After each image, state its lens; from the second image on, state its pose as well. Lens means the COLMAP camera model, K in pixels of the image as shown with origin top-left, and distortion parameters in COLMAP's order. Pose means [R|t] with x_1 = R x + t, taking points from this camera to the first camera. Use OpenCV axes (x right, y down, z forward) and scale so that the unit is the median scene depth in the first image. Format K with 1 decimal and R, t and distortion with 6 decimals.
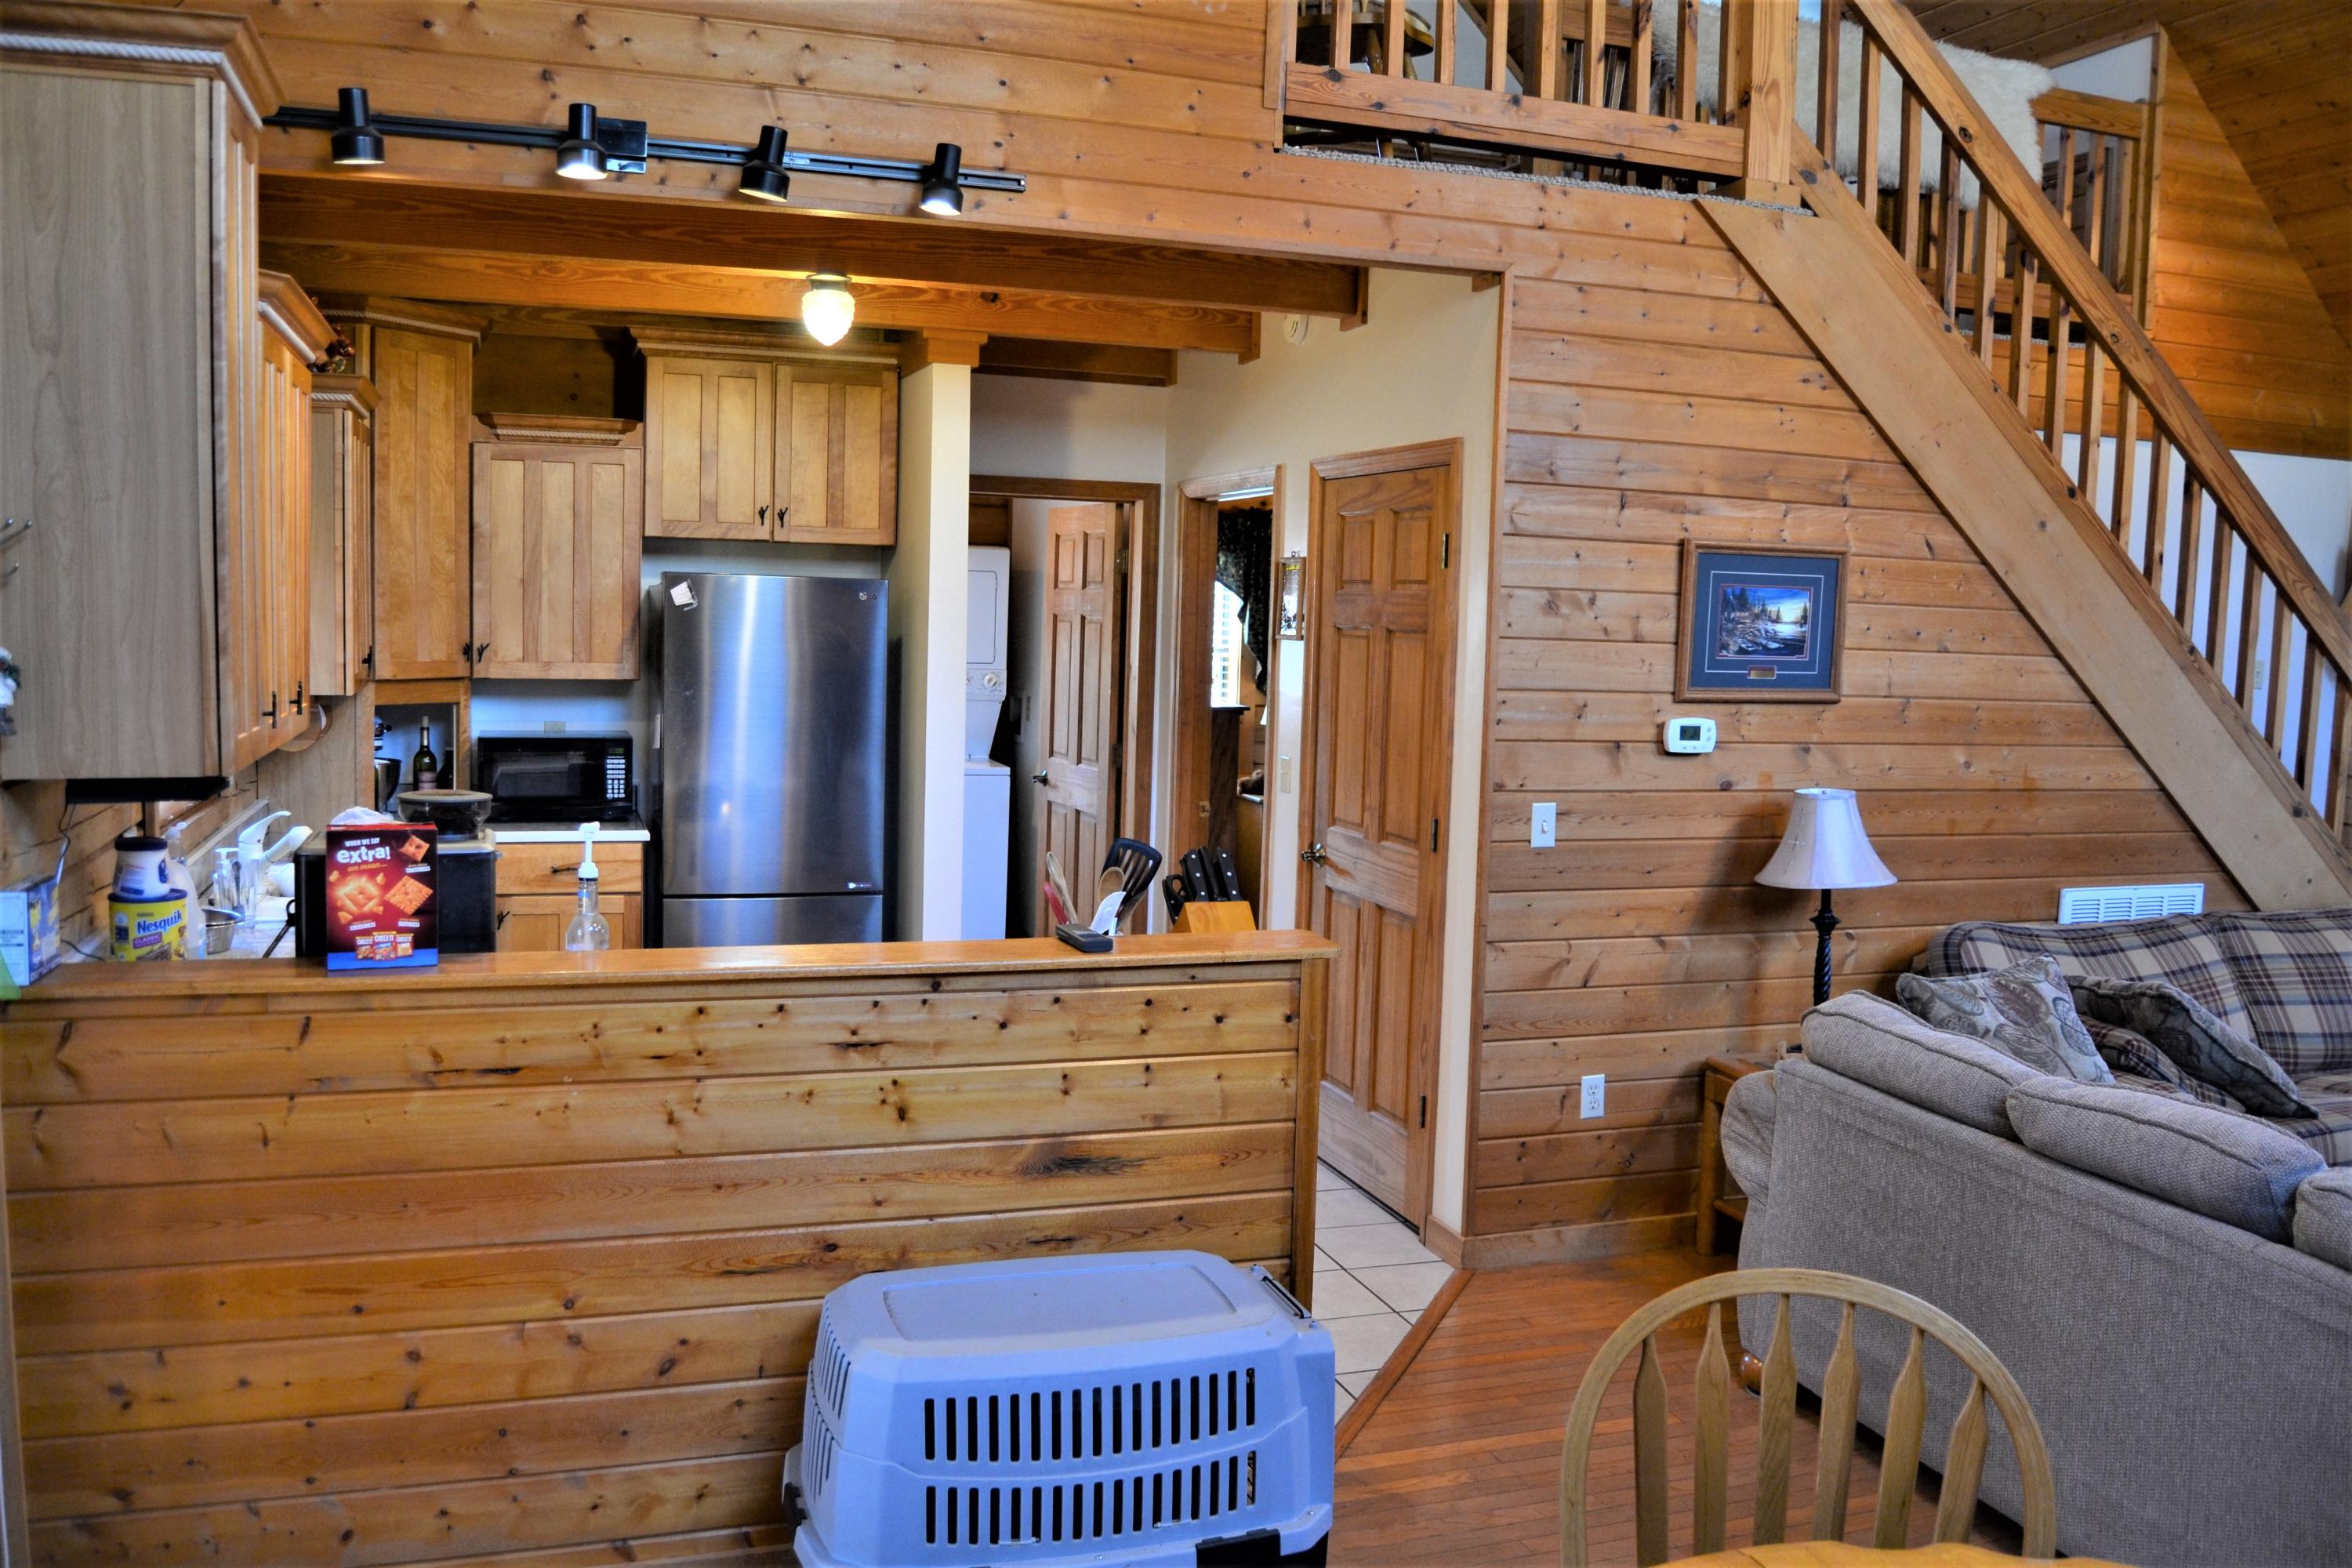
lens RADIAL K [[1868.2, 0, 1176.0], [0, 1868.2, 784.0], [0, 0, 1]] dist [-0.089369, 0.028736]
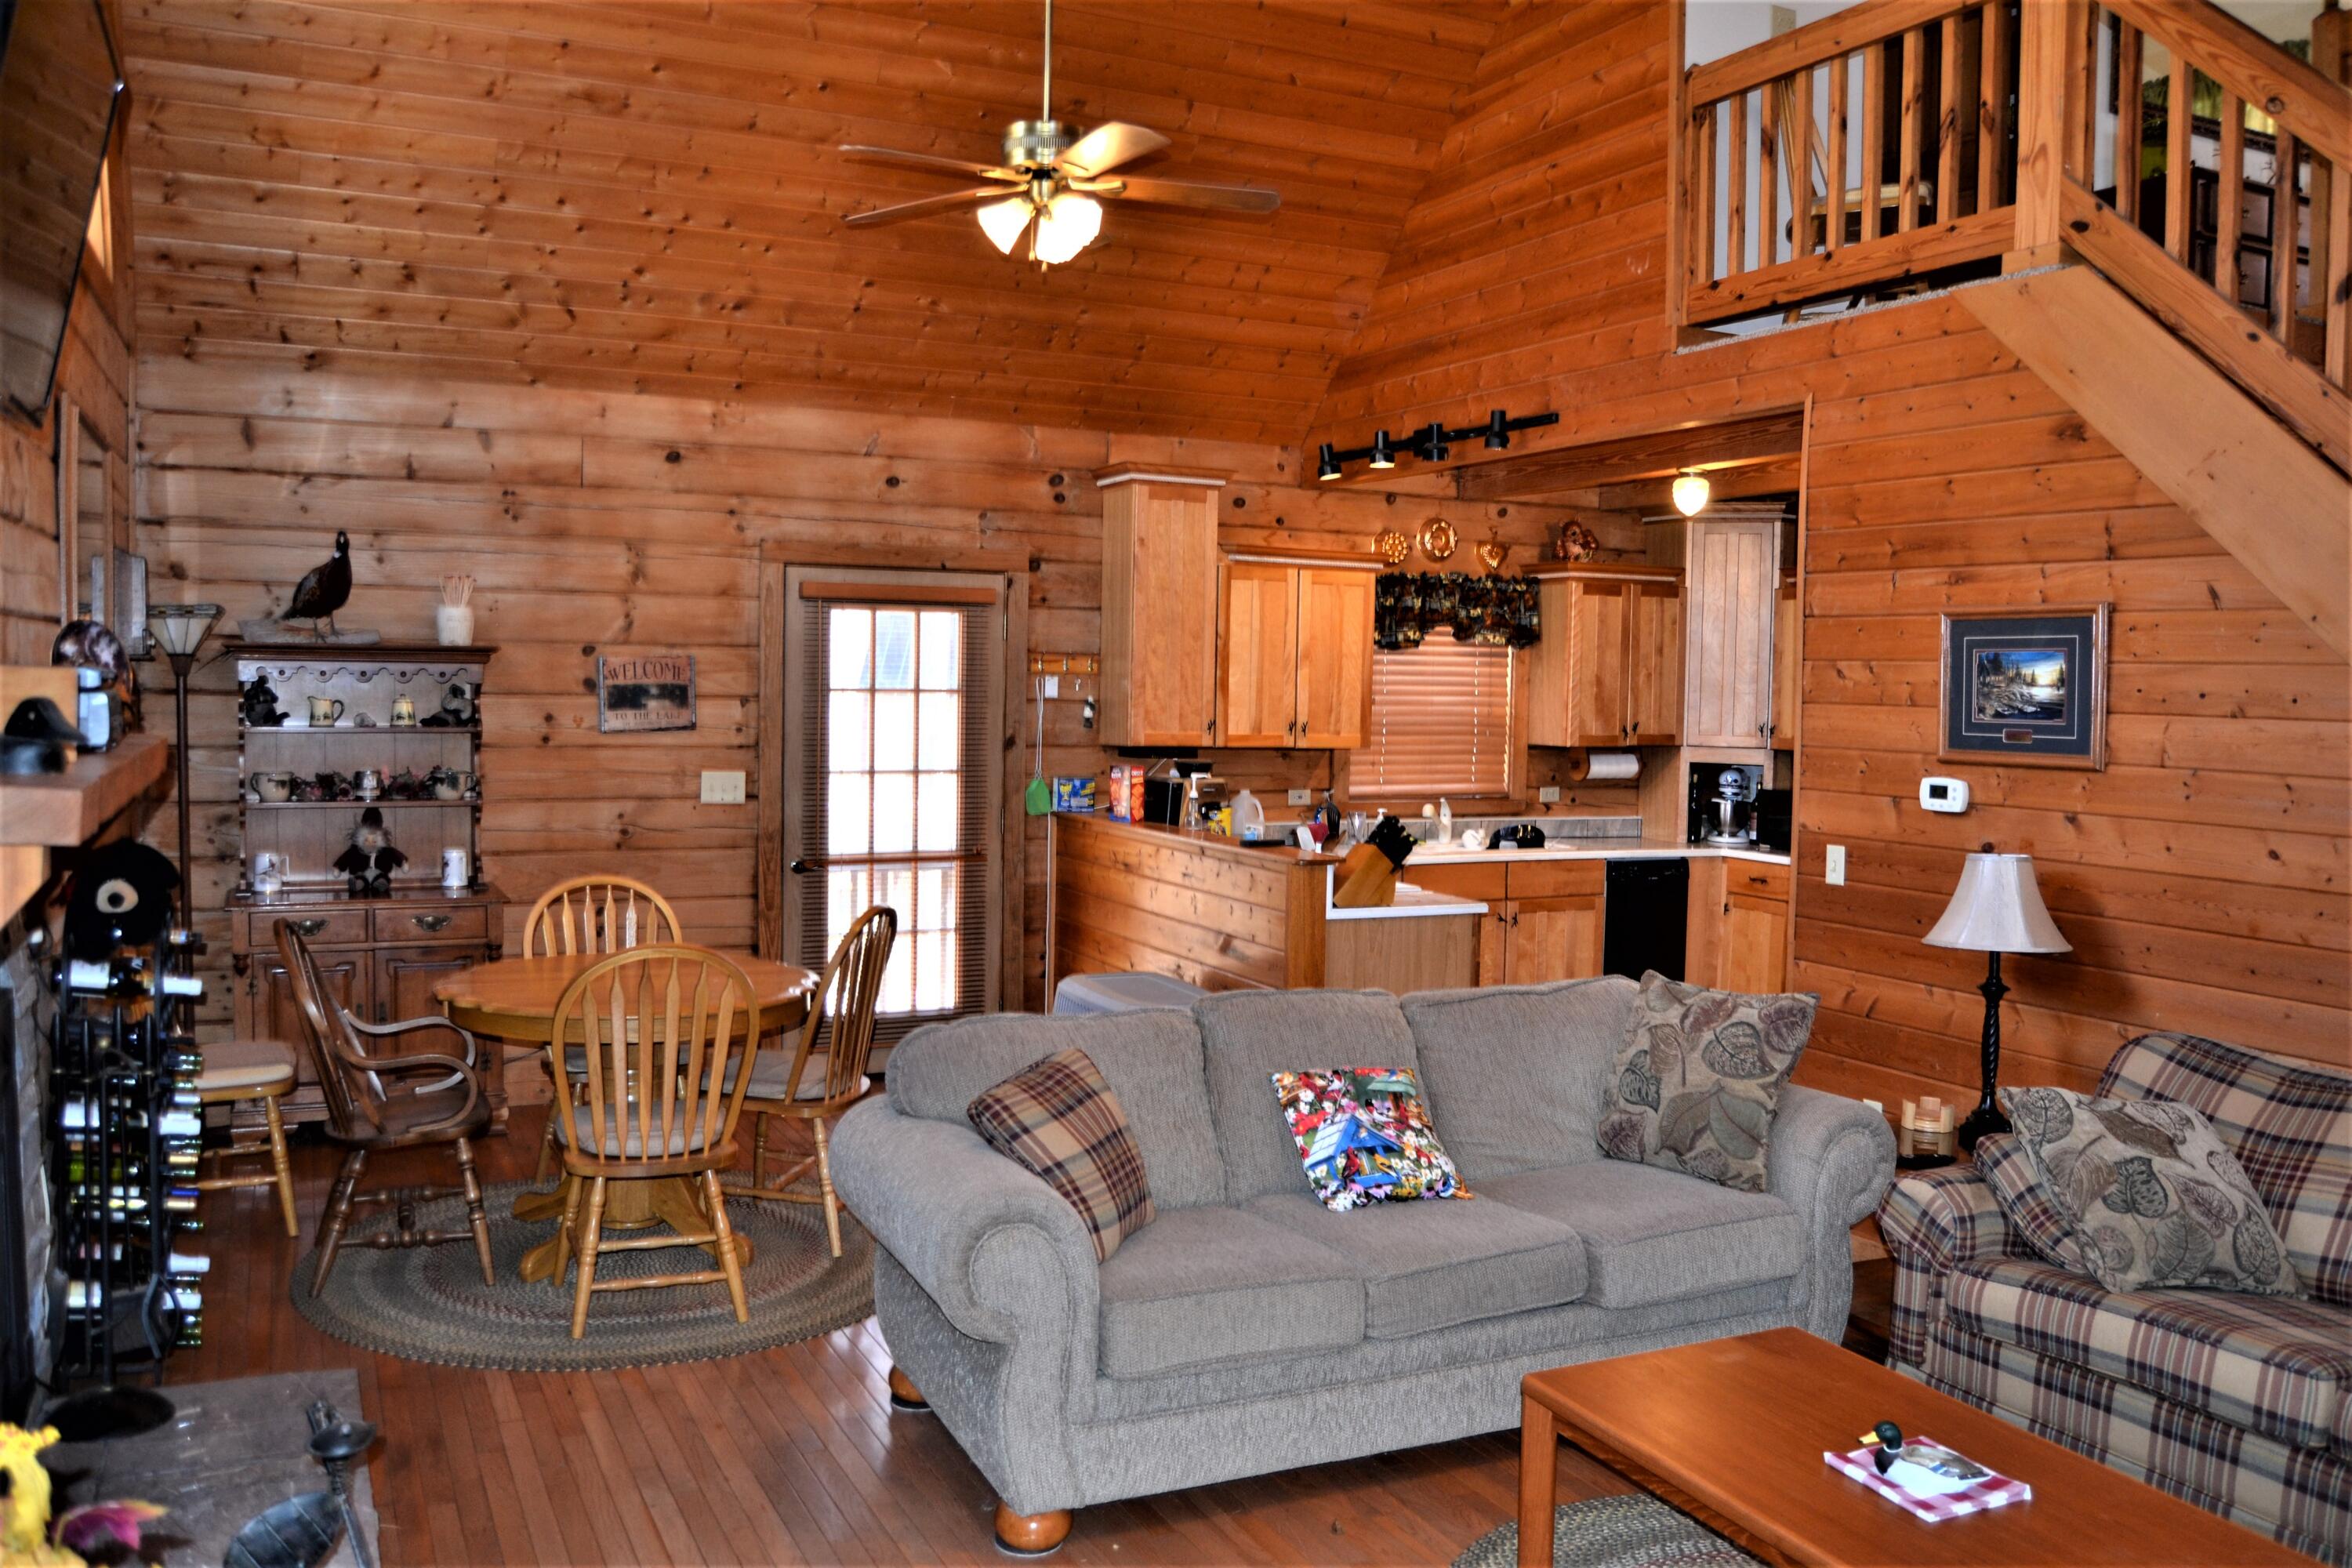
lens RADIAL K [[1868.2, 0, 1176.0], [0, 1868.2, 784.0], [0, 0, 1]] dist [-0.089369, 0.028736]
pose [[0.110869, 0.028563, -0.993425, 1.293013], [-0.113230, 0.993441, 0.015927, 0.000439], [0.987364, 0.110719, 0.113376, 0.465457]]
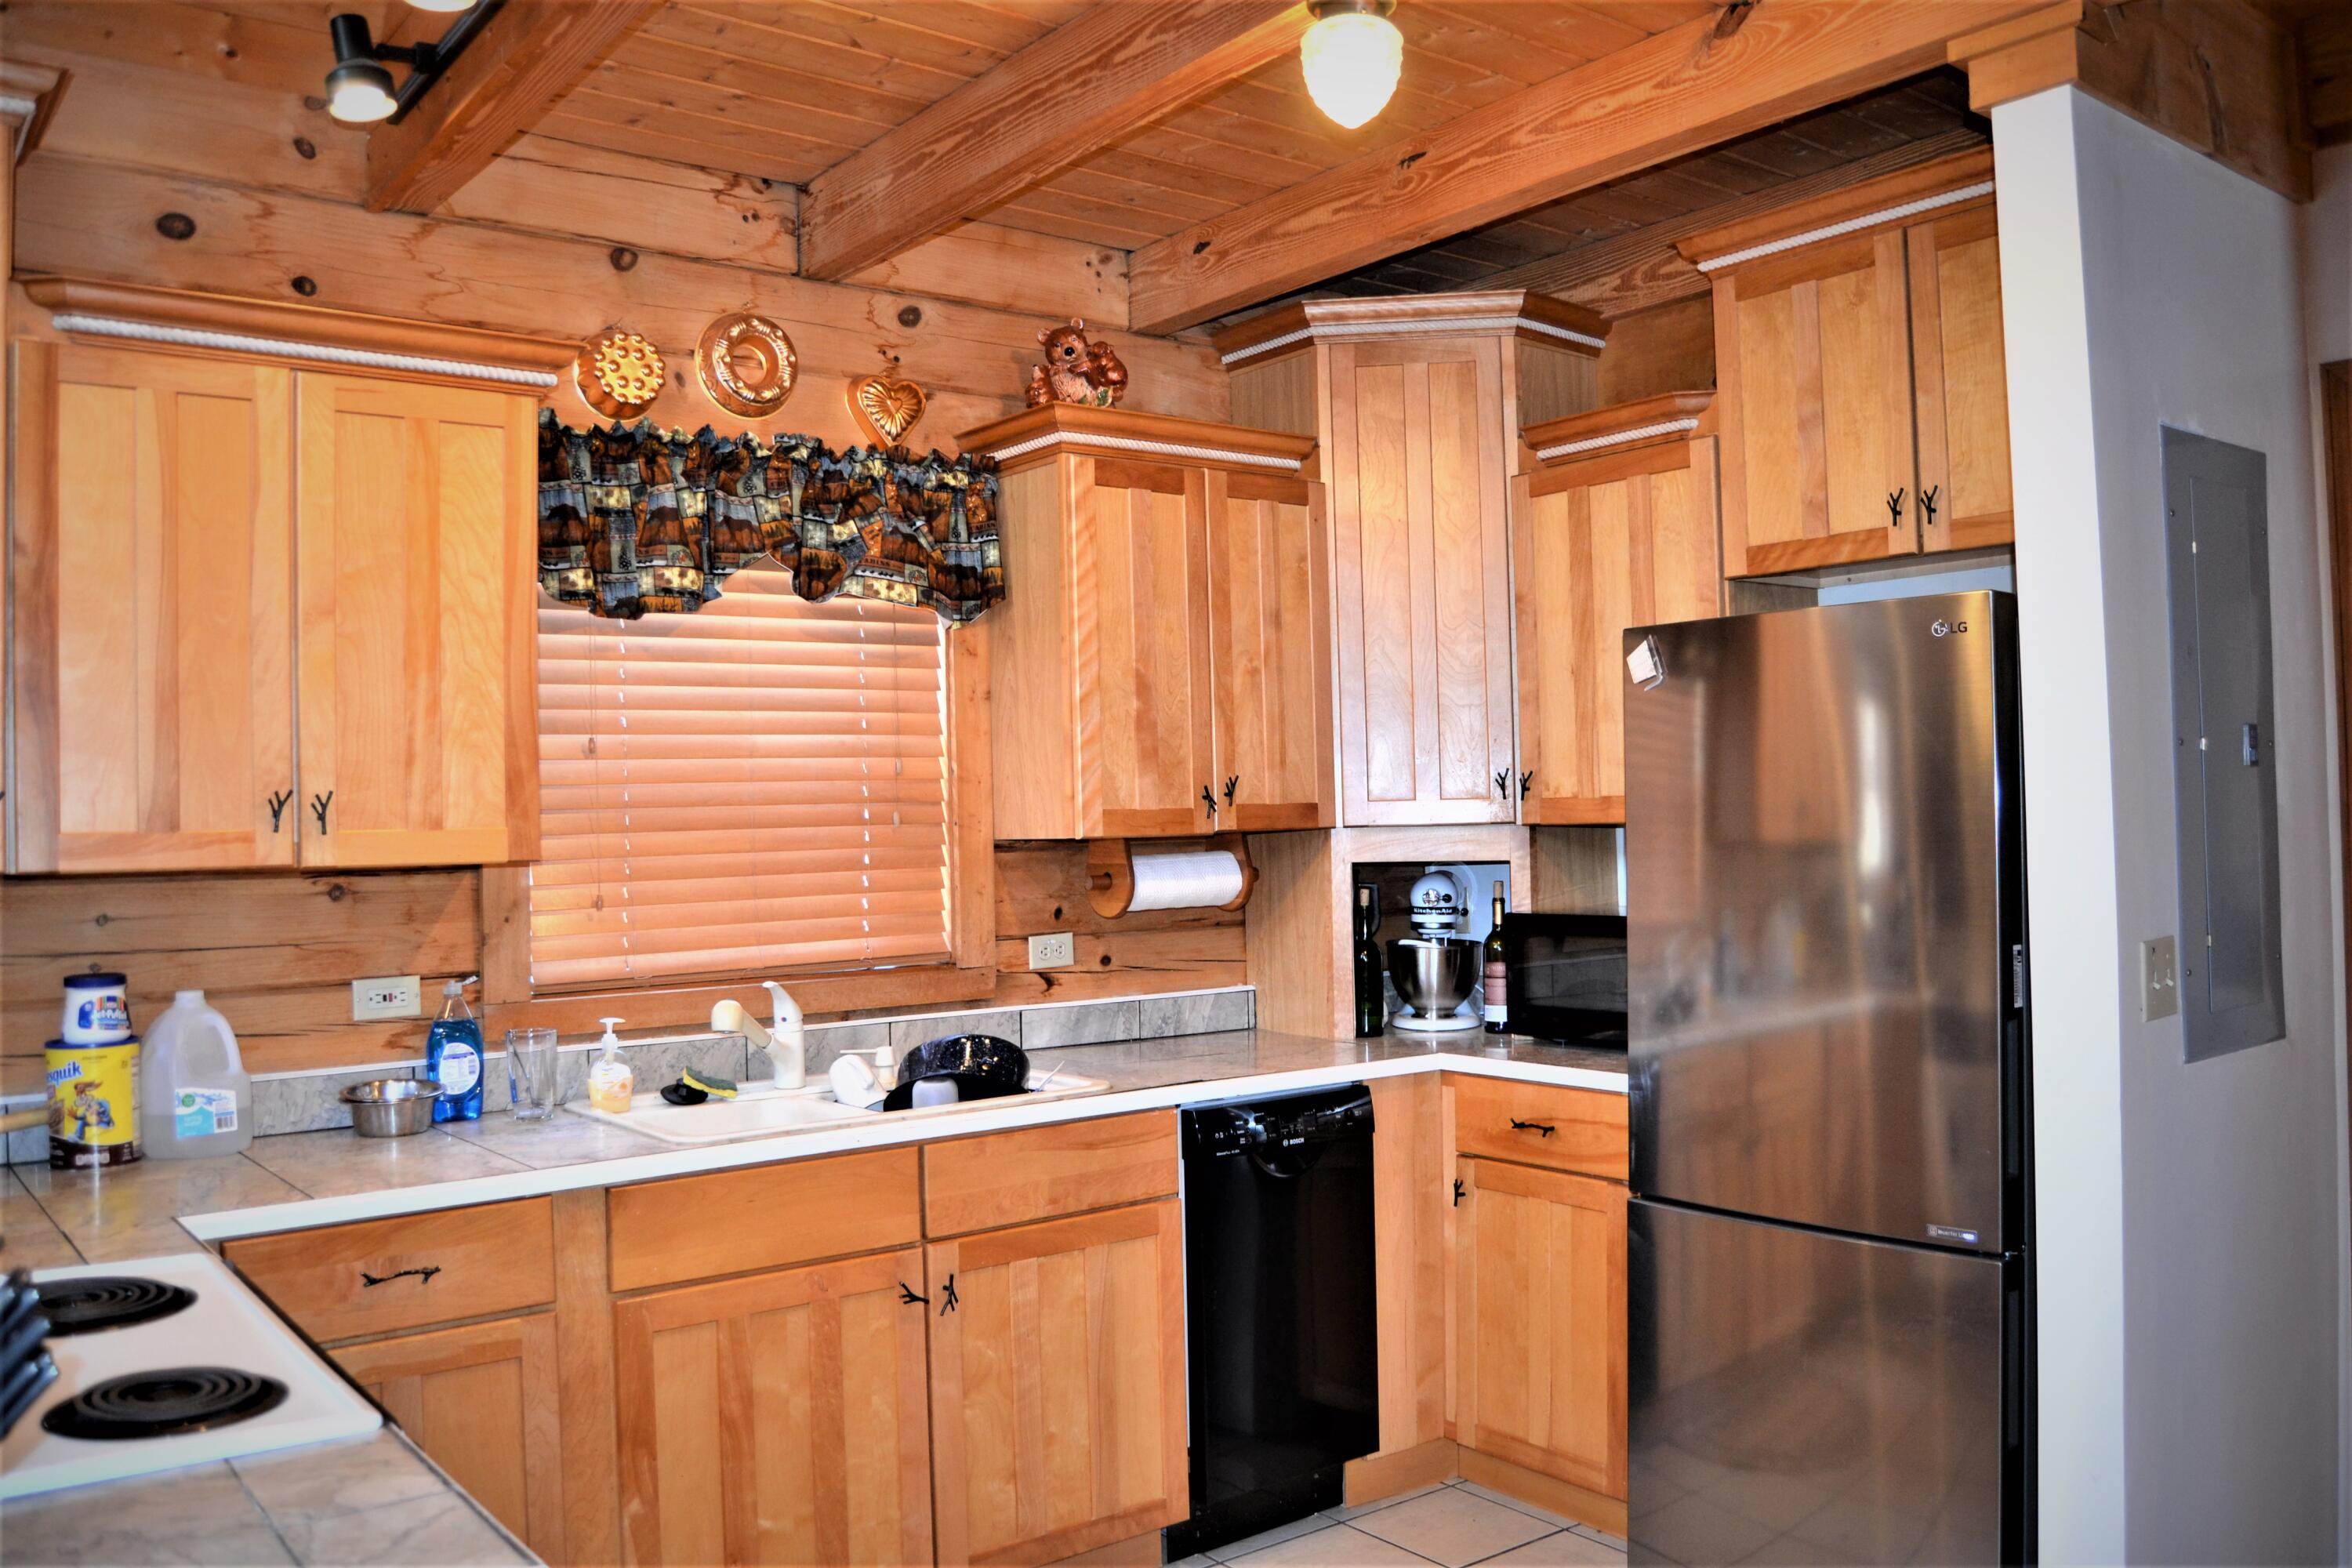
lens RADIAL K [[1863.1, 0, 1180.6], [0, 1863.1, 782.6], [0, 0, 1]] dist [-0.092405, 0.036949]
pose [[0.320168, -0.054374, -0.945799, 0.273755], [-0.059695, 0.995210, -0.077423, -0.016157], [0.945478, 0.081248, 0.315388, 0.840545]]
